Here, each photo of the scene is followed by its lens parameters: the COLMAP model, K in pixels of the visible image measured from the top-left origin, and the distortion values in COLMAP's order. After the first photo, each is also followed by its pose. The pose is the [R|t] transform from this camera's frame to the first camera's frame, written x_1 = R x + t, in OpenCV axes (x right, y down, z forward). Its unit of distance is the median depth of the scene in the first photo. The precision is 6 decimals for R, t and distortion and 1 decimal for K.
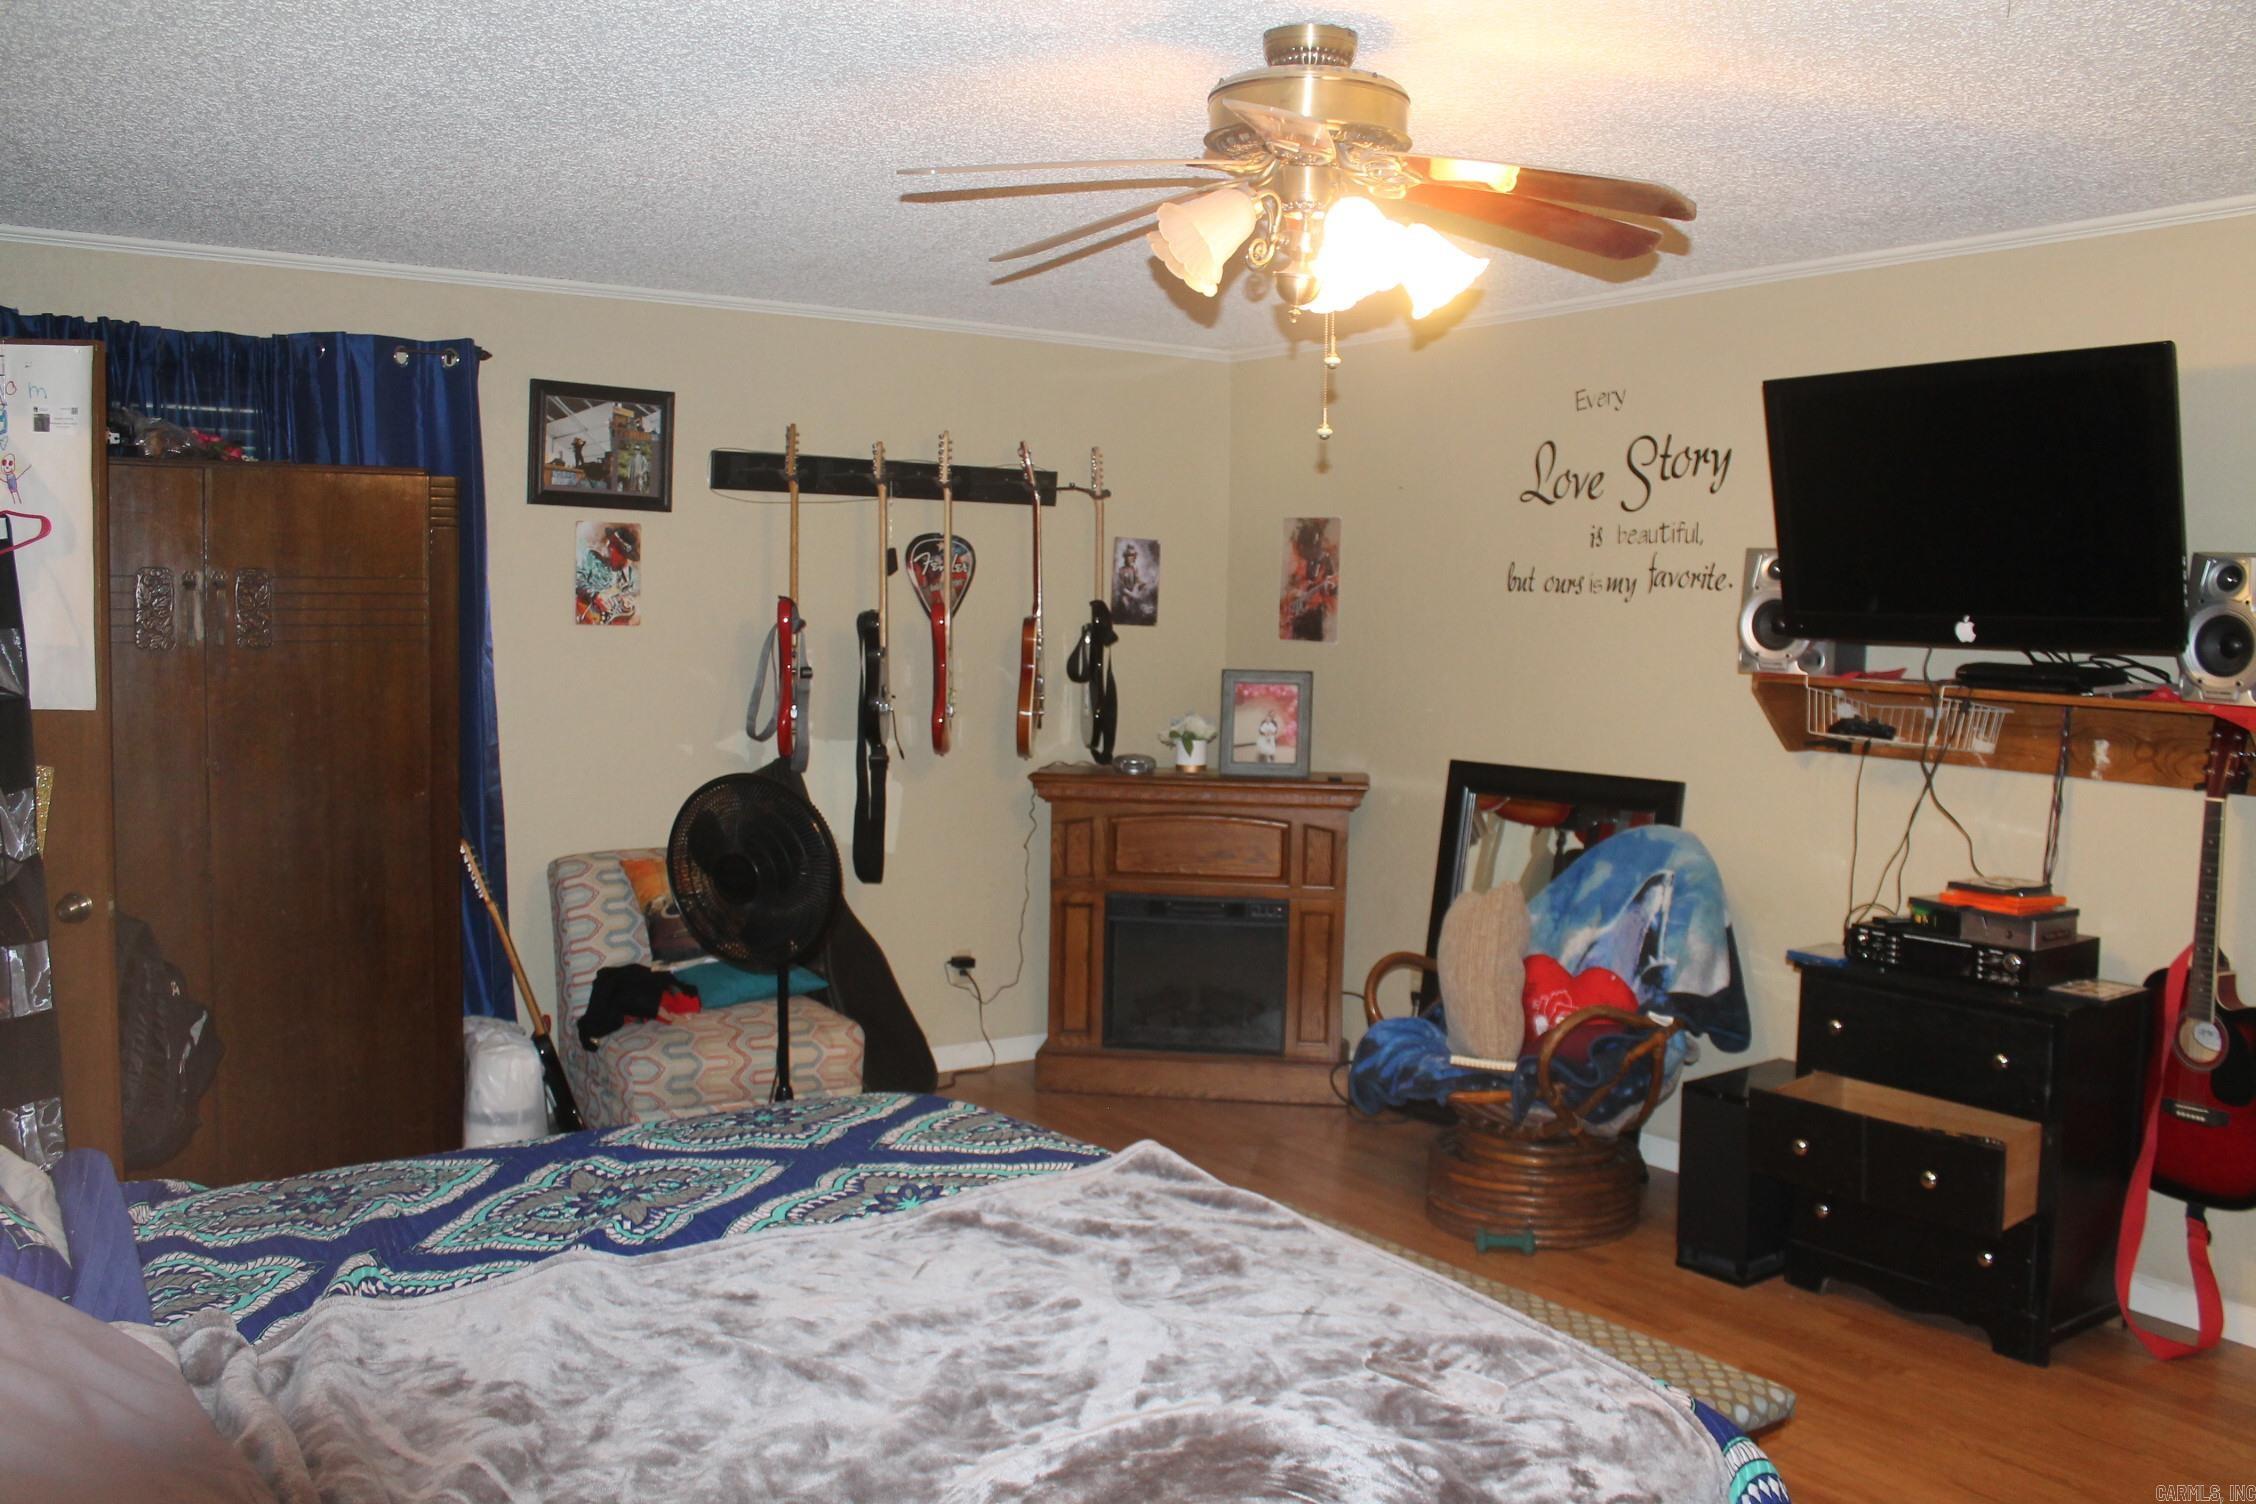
lens RADIAL K [[1979.2, 0, 1127.2], [0, 1979.2, 746.8], [0, 0, 1]] dist [-0.167114, 0.159477]
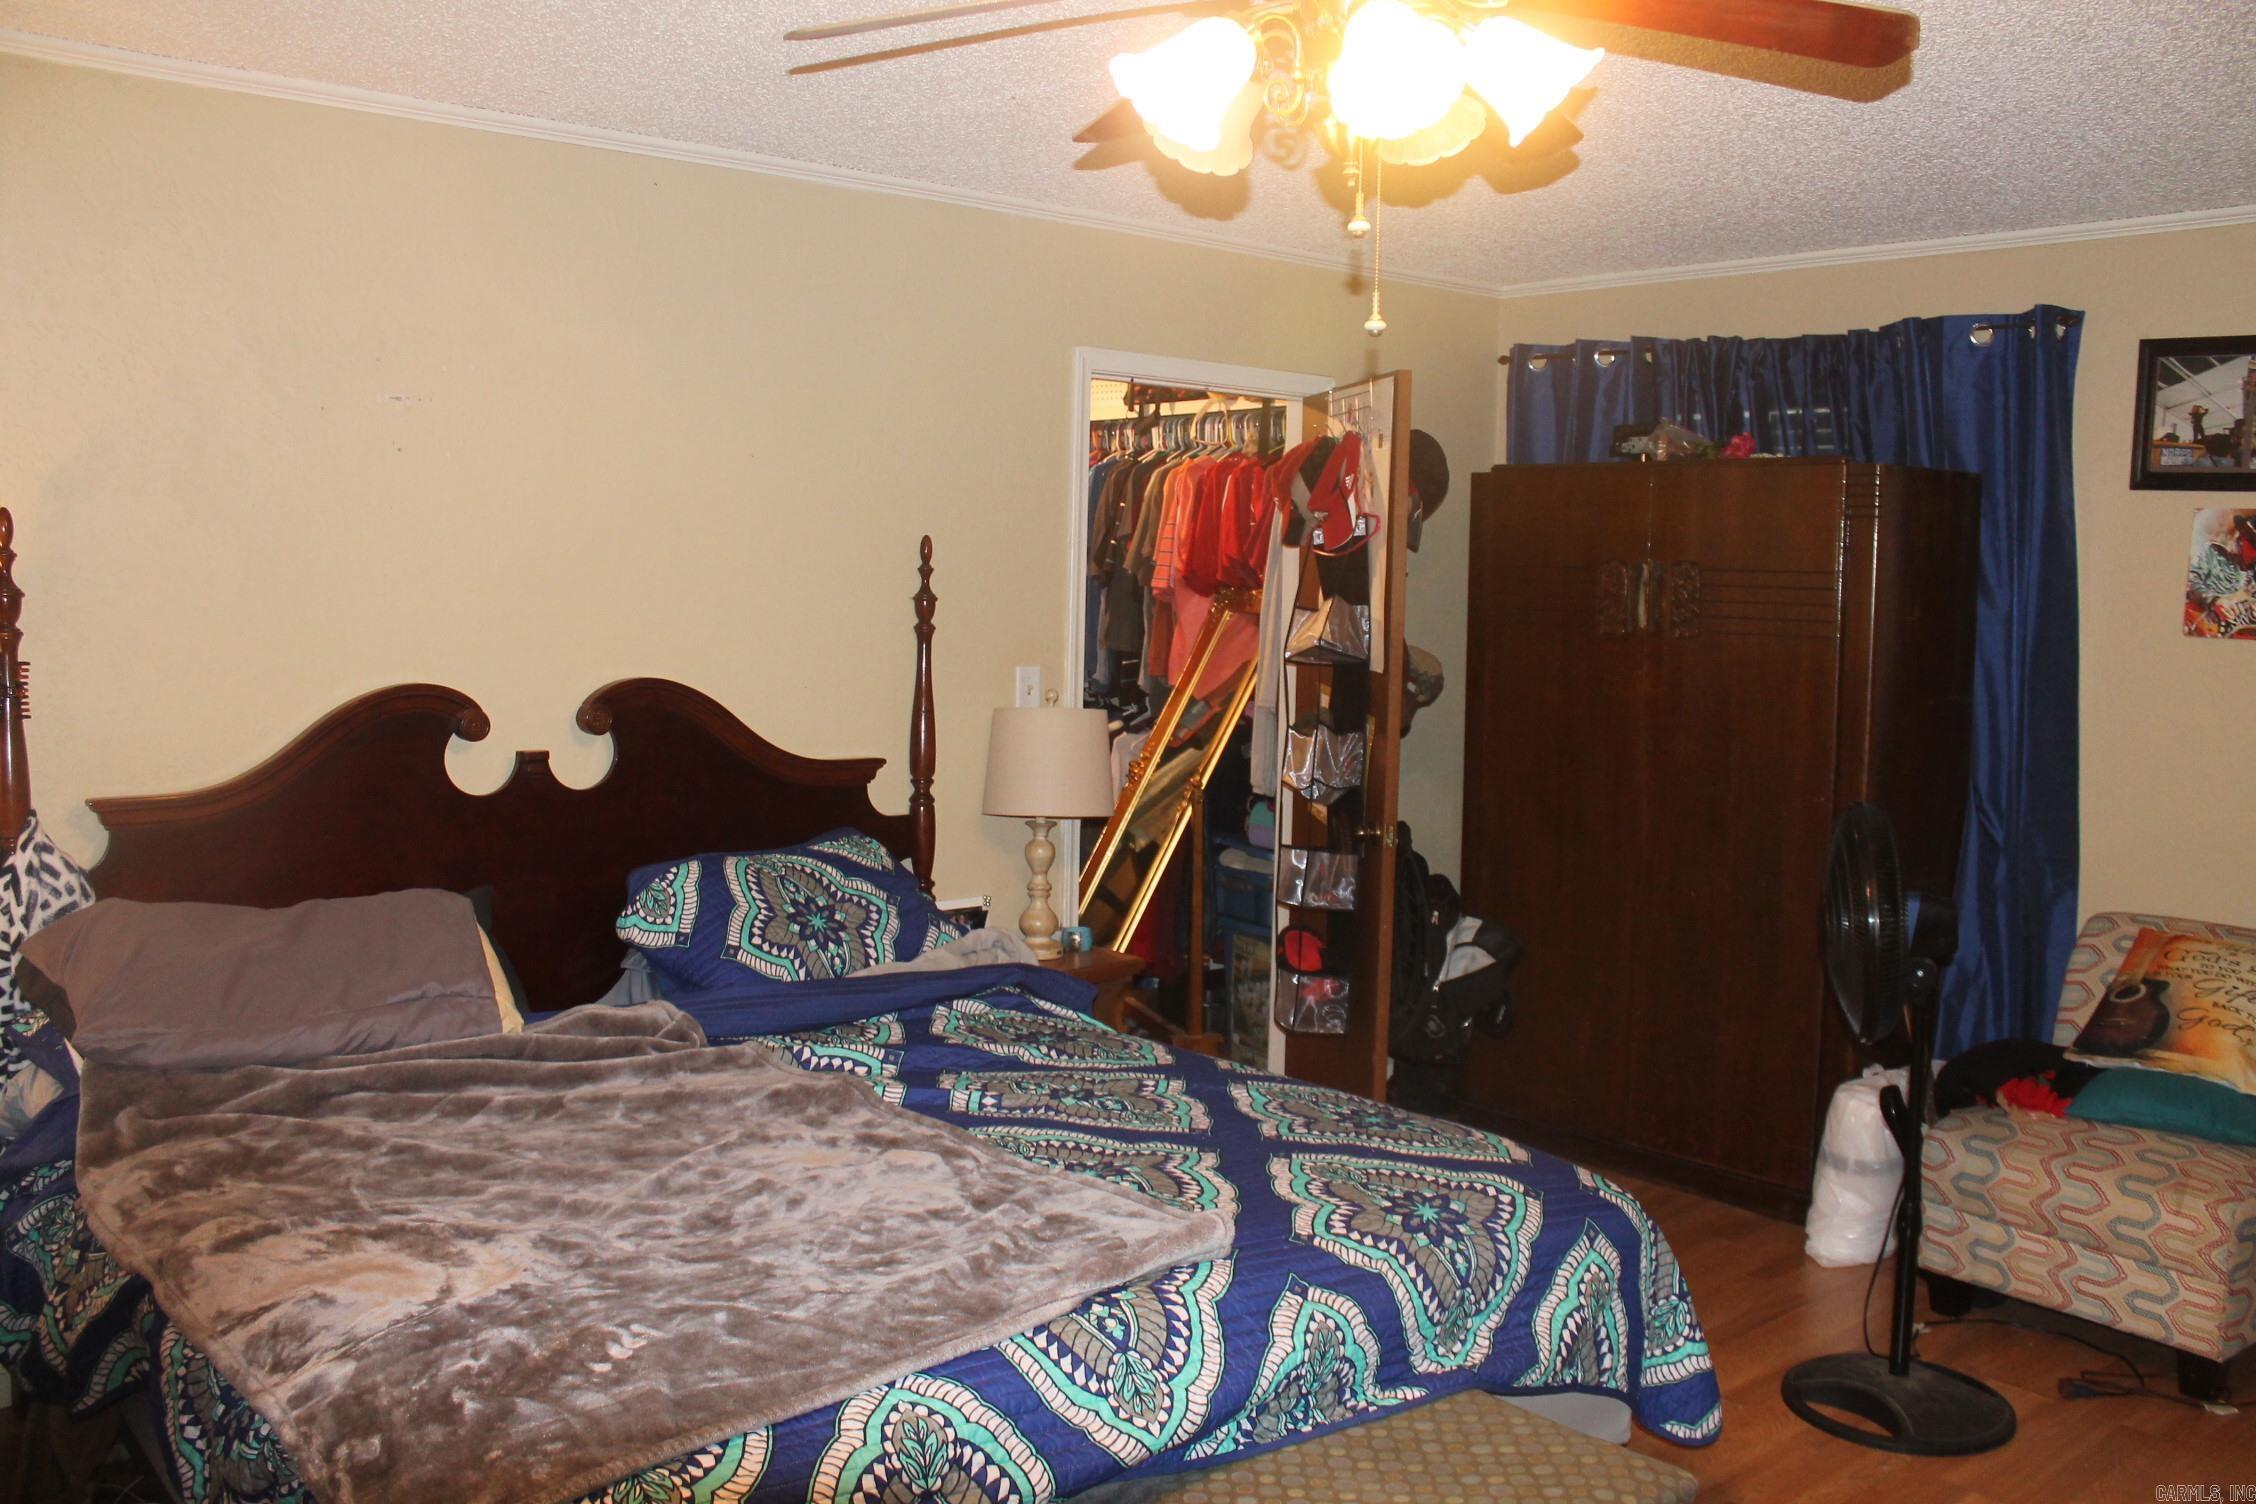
lens RADIAL K [[1951.9, 0, 1086.6], [0, 1951.9, 752.4], [0, 0, 1]] dist [-0.172451, 0.145585]
pose [[0.074724, 0.077091, -0.994220, 0.547329], [-0.095037, 0.993020, 0.069855, -0.030252], [0.992665, 0.089267, 0.081529, 0.579766]]
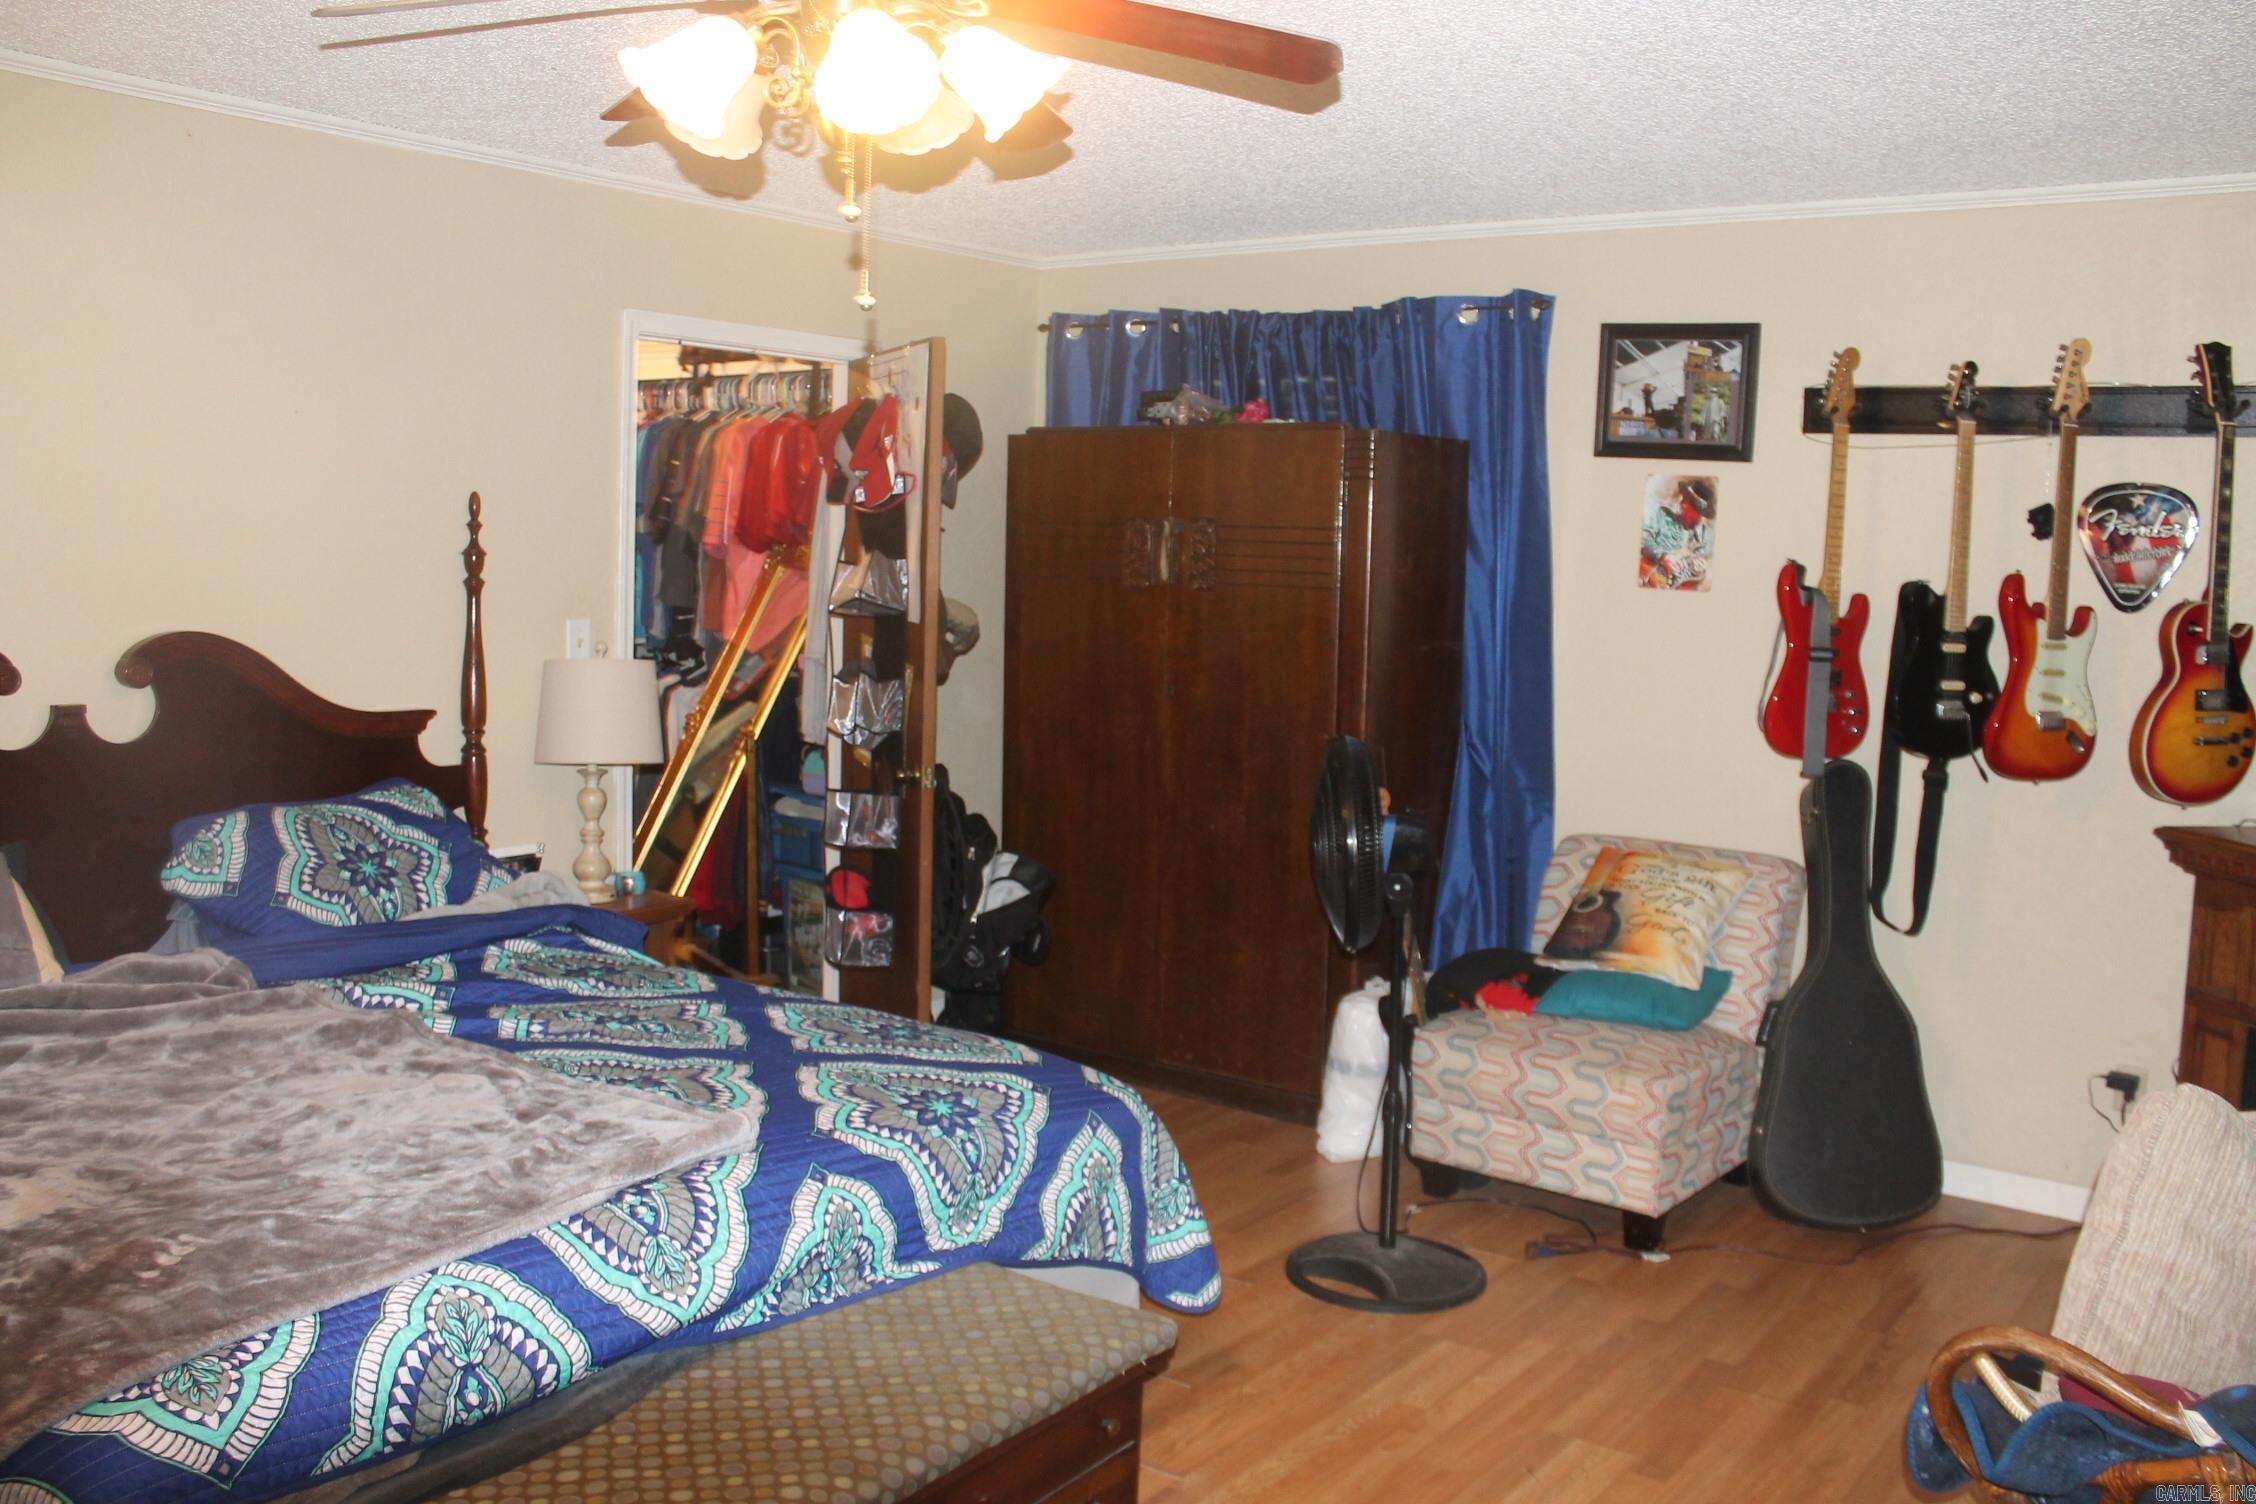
lens RADIAL K [[1964.9, 0, 1130.4], [0, 1964.9, 751.0], [0, 0, 1]] dist [-0.171143, 0.166786]
pose [[0.302435, 0.091828, -0.948736, 0.612101], [-0.096635, 0.993174, 0.065325, -0.027297], [0.948259, 0.071925, 0.309245, 0.592816]]
